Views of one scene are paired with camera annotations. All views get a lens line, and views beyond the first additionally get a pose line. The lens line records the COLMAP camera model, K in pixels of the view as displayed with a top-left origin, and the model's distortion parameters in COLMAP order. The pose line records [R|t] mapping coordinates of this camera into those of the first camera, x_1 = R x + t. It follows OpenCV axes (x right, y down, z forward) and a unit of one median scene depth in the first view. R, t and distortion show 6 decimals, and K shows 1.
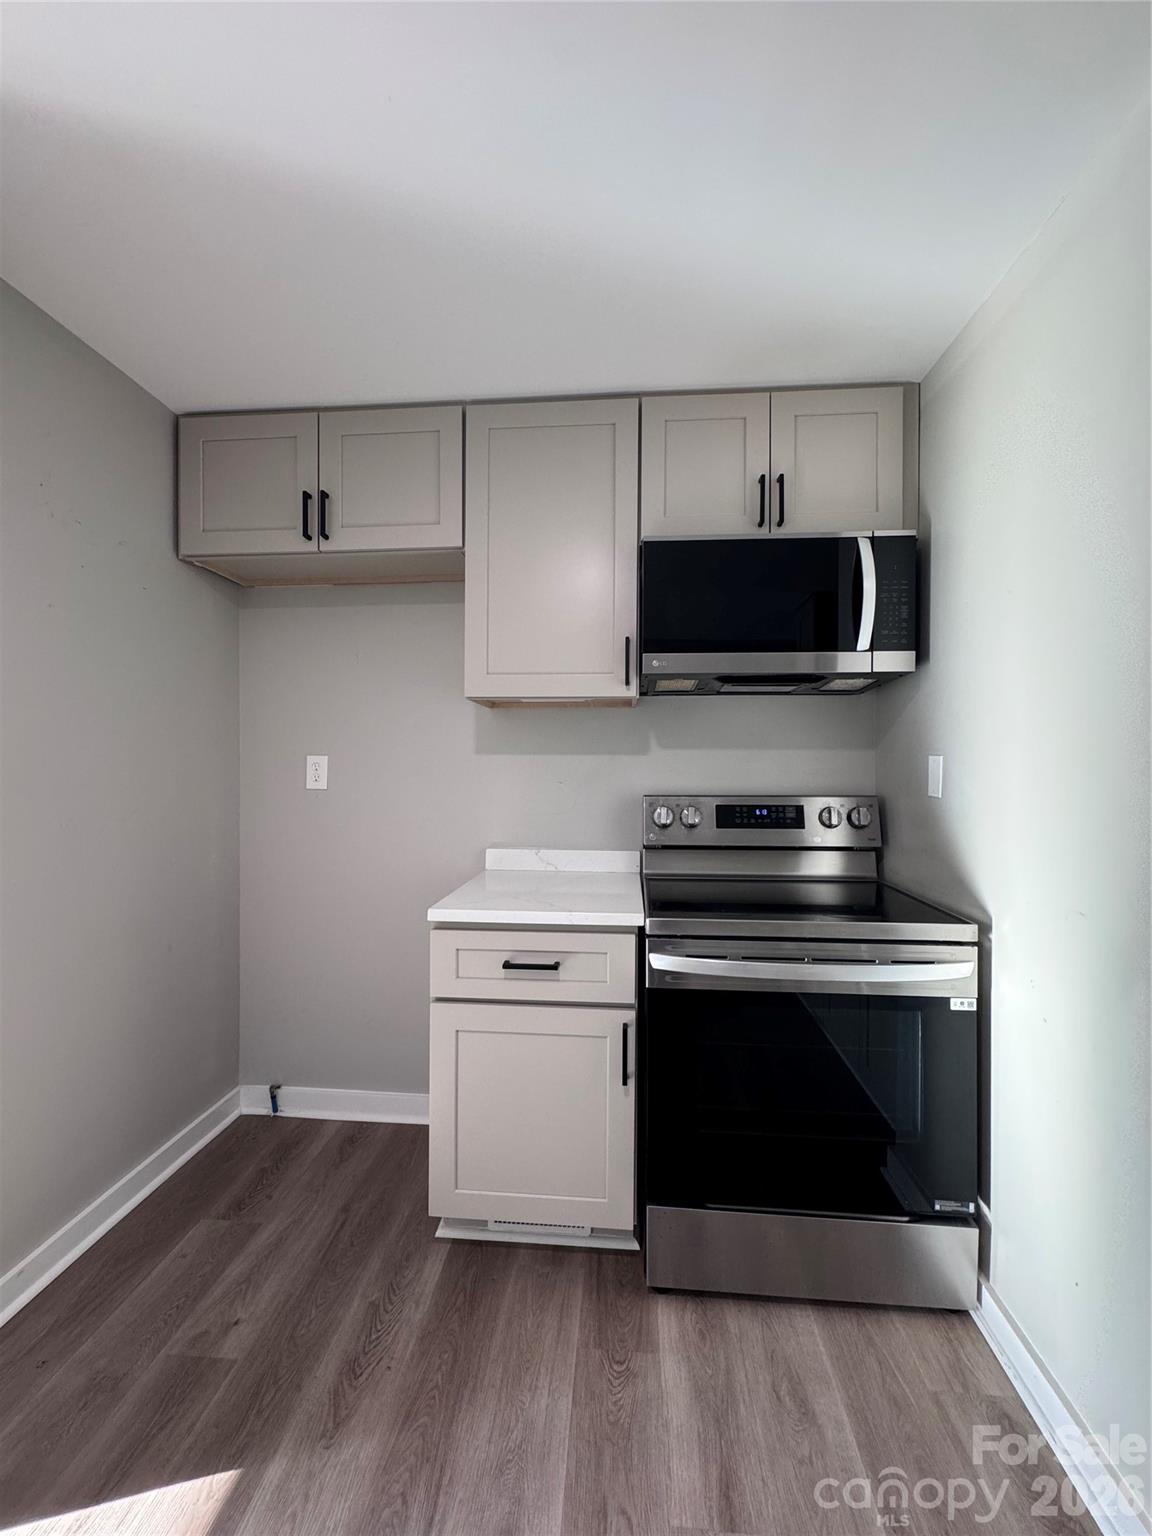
lens RADIAL K [[612.7, 0, 582.1], [0, 612.7, 771.7], [0, 0, 1]] dist [-0.004319, 0.000691]
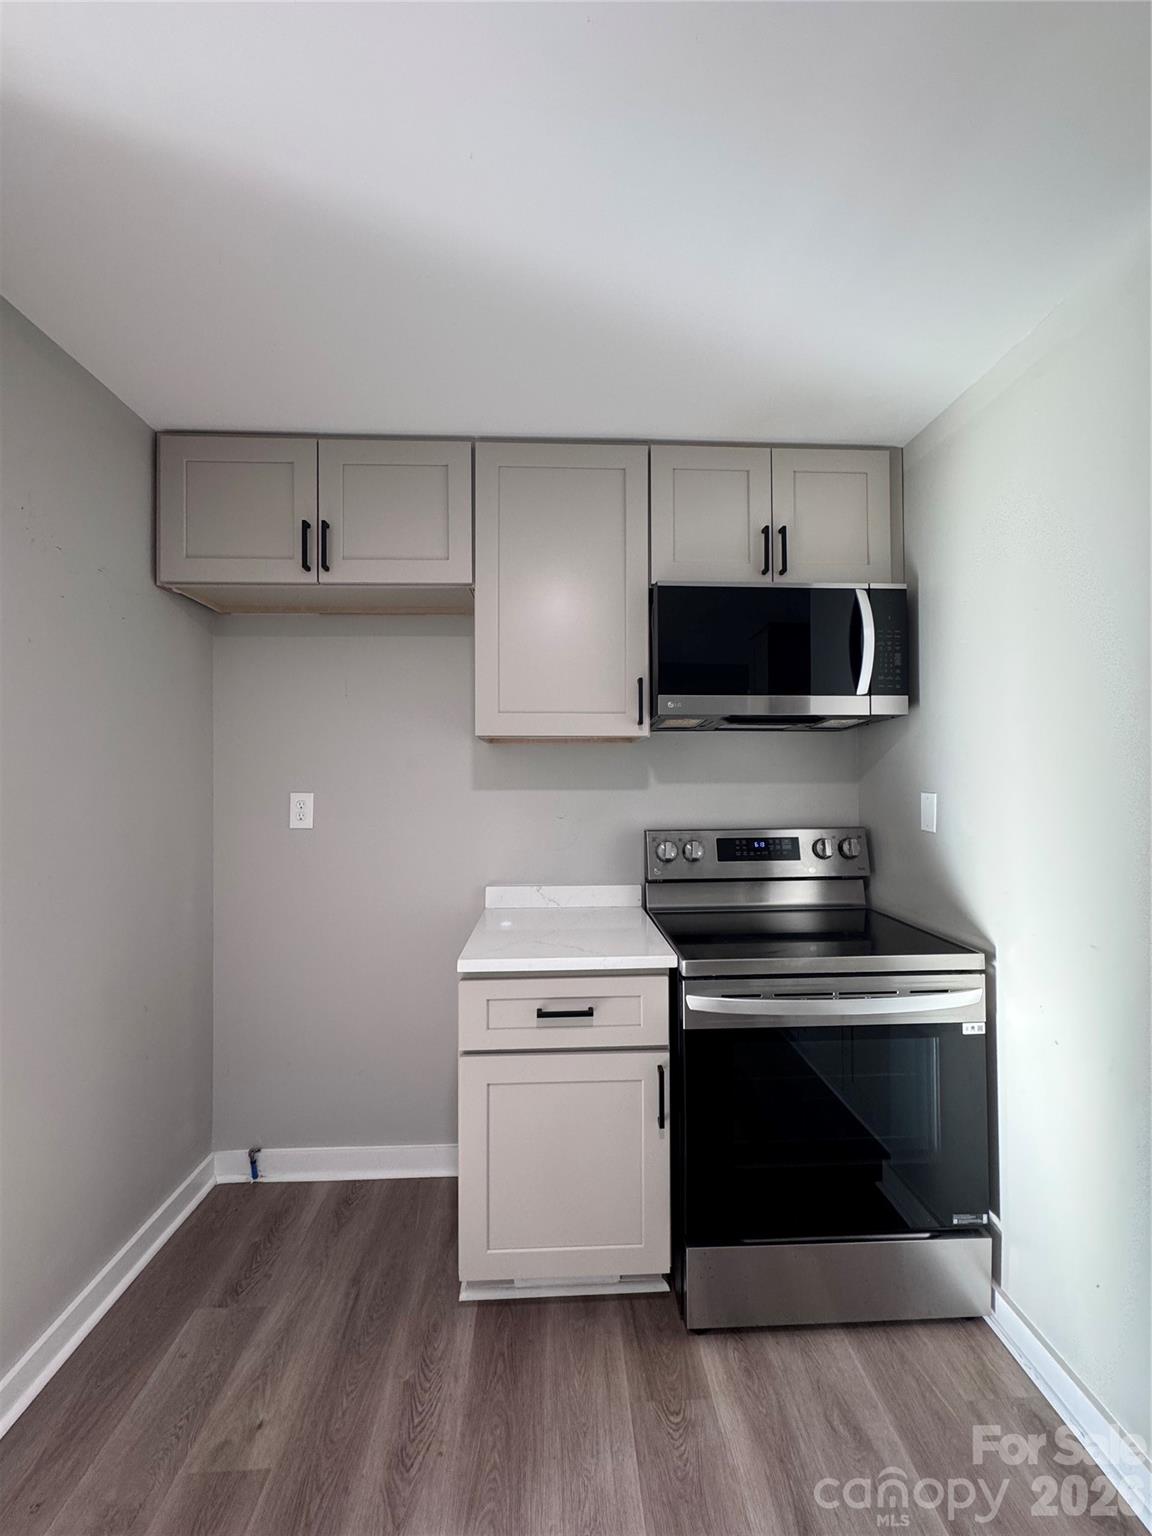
lens RADIAL K [[612.7, 0, 582.1], [0, 612.7, 771.7], [0, 0, 1]] dist [-0.004319, 0.000691]
pose [[0.991946, -0.007232, 0.126454, -0.175736], [0.009730, 0.999769, -0.019151, -0.052824], [-0.126286, 0.020227, 0.991788, 0.008009]]
